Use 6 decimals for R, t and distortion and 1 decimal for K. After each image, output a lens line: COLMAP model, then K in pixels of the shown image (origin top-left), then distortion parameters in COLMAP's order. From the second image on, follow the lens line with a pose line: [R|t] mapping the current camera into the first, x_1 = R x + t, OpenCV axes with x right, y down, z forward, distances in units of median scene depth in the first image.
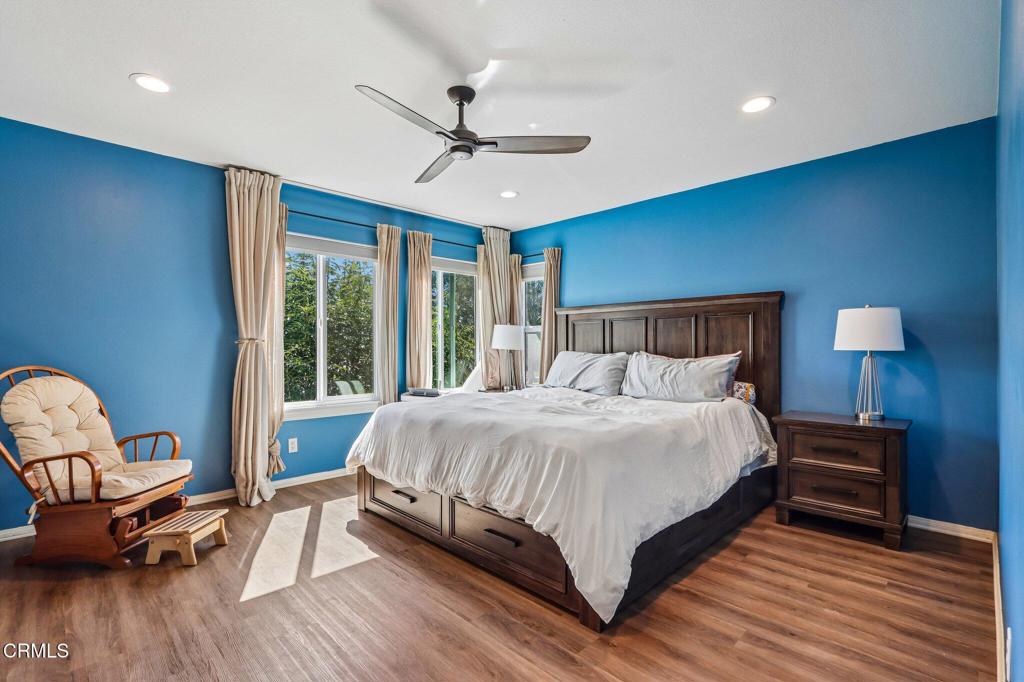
lens RADIAL K [[475.6, 0, 511.0], [0, 475.6, 342.6], [0, 0, 1]] dist [0.001648, -0.000225]
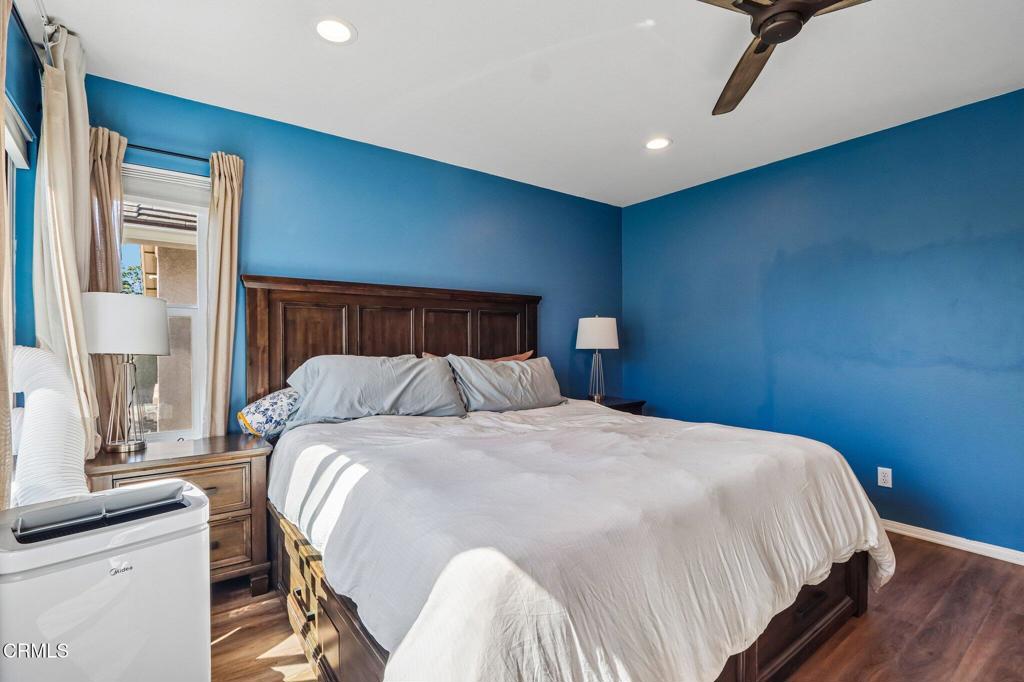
lens RADIAL K [[475.6, 0, 511.3], [0, 475.6, 343.2], [0, 0, 1]] dist [0.001648, -0.000225]
pose [[0.139883, 0.003745, 0.990161, -0.609355], [-0.001872, 0.999992, -0.003518, 0.005279], [-0.990166, -0.001361, 0.139889, 1.001575]]
